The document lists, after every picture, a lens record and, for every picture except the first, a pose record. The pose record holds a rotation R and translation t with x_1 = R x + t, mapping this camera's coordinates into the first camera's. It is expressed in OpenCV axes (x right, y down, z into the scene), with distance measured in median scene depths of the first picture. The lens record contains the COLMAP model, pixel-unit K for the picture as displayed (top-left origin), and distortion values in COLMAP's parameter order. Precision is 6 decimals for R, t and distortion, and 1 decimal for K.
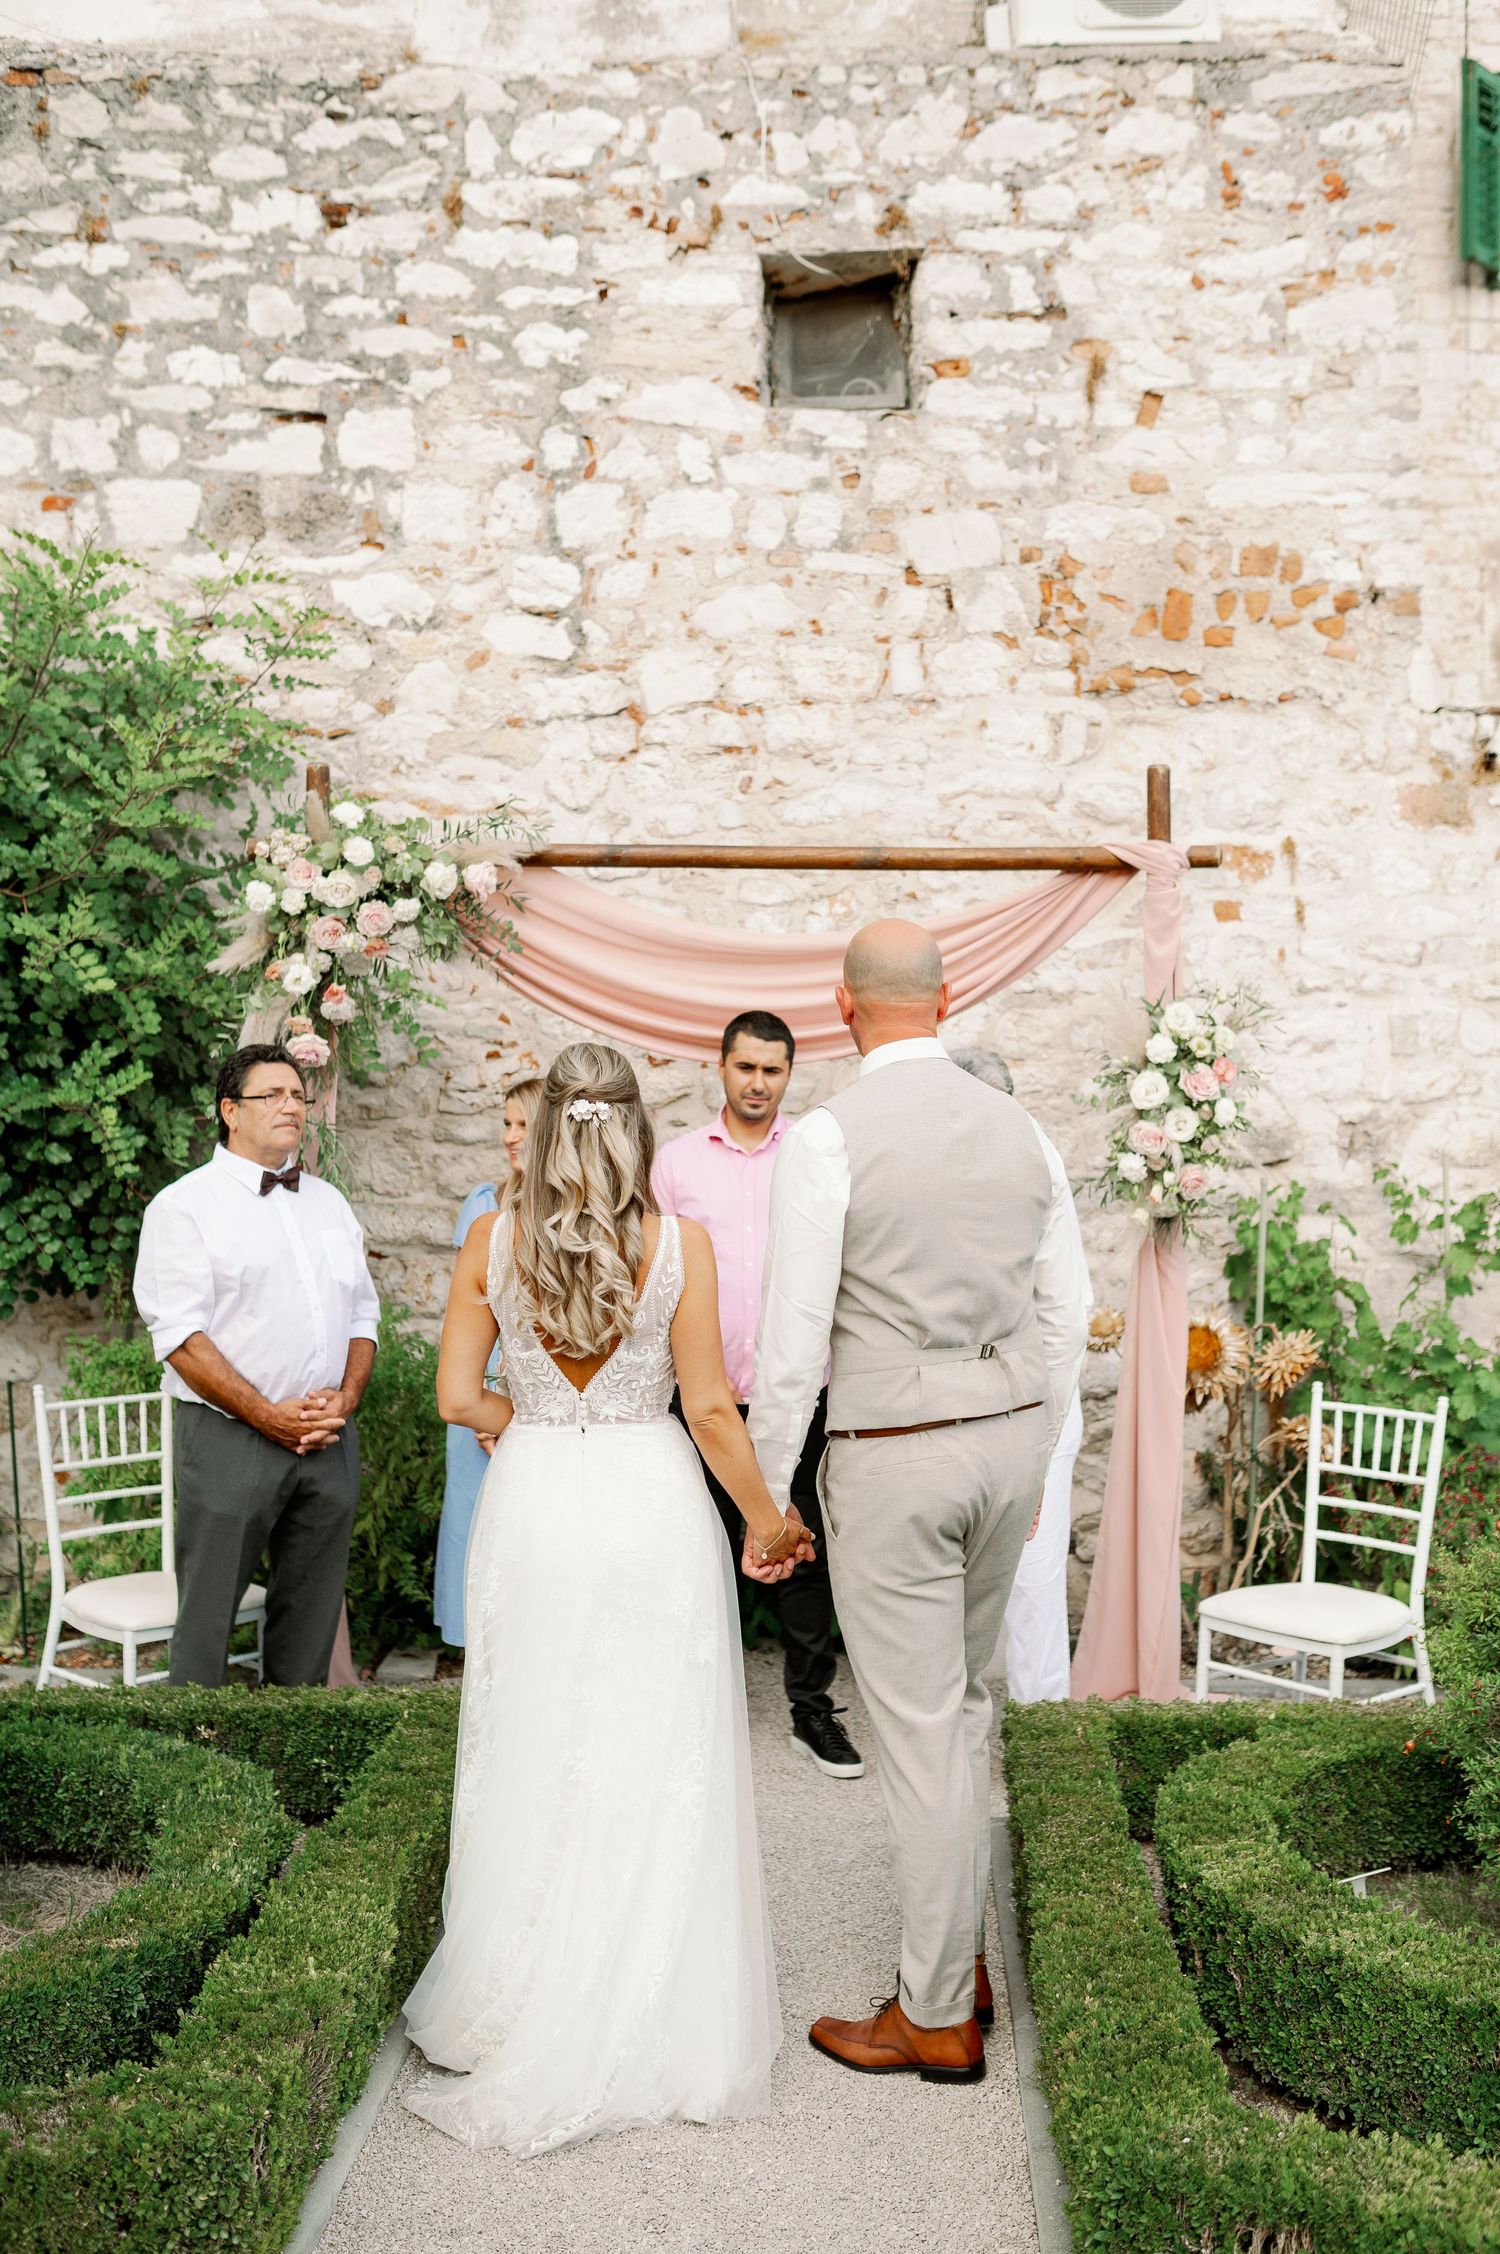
lens RADIAL K [[2074.7, 0, 765.4], [0, 2074.7, 1149.3], [0, 0, 1]] dist [-0.017163, 0.000000]
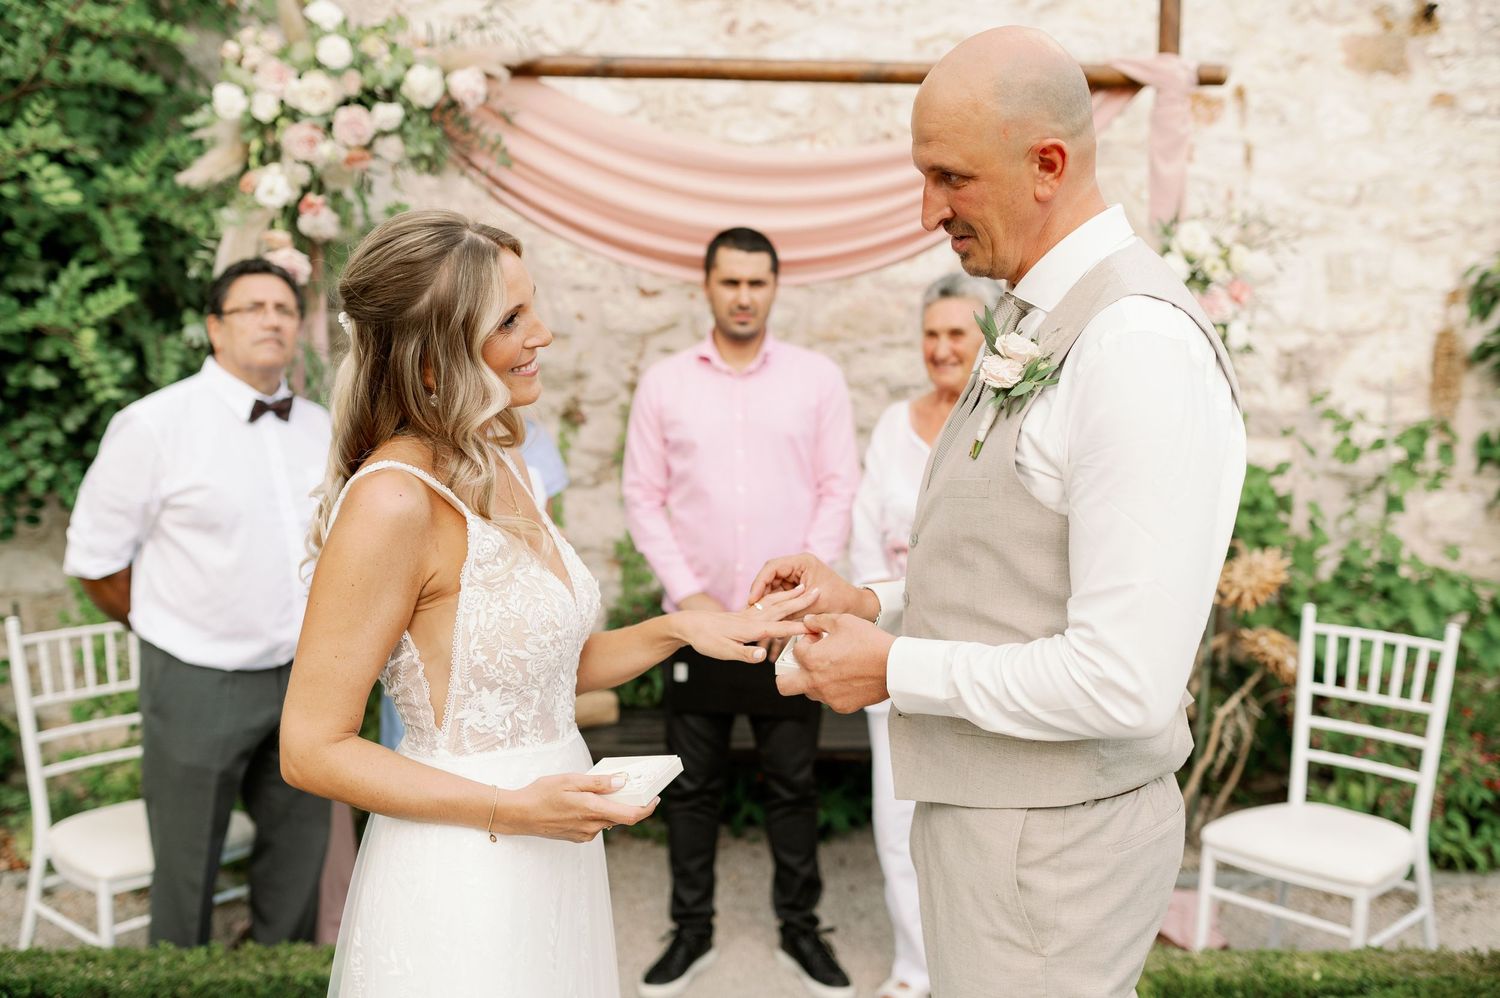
lens RADIAL K [[1380.7, 0, 754.0], [0, 1380.7, 508.7], [0, 0, 1]] dist [-0.017163, 0.000000]
pose [[0.999316, -0.001682, 0.036951, -0.029158], [-0.001659, 0.995923, 0.090188, 0.004917], [-0.036952, -0.090188, 0.995239, 0.344577]]
